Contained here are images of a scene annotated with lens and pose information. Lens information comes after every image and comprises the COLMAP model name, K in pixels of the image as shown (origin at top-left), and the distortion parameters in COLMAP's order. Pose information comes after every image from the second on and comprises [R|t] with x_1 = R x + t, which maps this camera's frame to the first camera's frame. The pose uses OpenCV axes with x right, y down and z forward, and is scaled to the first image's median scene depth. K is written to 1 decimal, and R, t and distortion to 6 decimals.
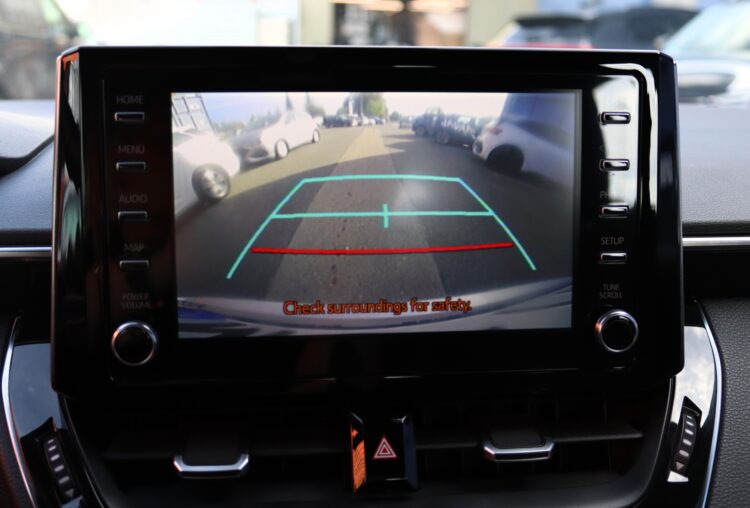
lens RADIAL K [[843.1, 0, 375.0], [0, 843.1, 254.0], [0, 0, 1]] dist [-0.091548, 0.001288]
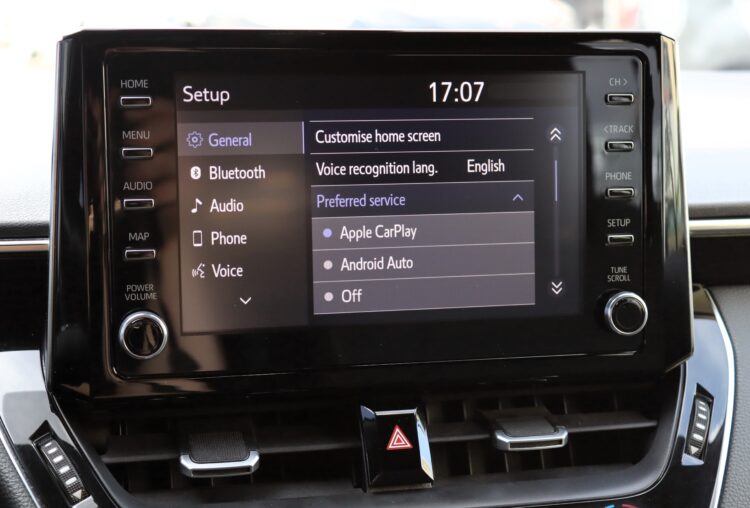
lens RADIAL K [[1261.9, 0, 375.0], [0, 1261.9, 254.0], [0, 0, 1]] dist [-0.012805, -0.210730]
pose [[0.993363, -0.020547, 0.113174, -0.175679], [0.023679, 0.999371, -0.026392, 0.055018], [-0.112561, 0.028896, 0.993225, -0.455565]]
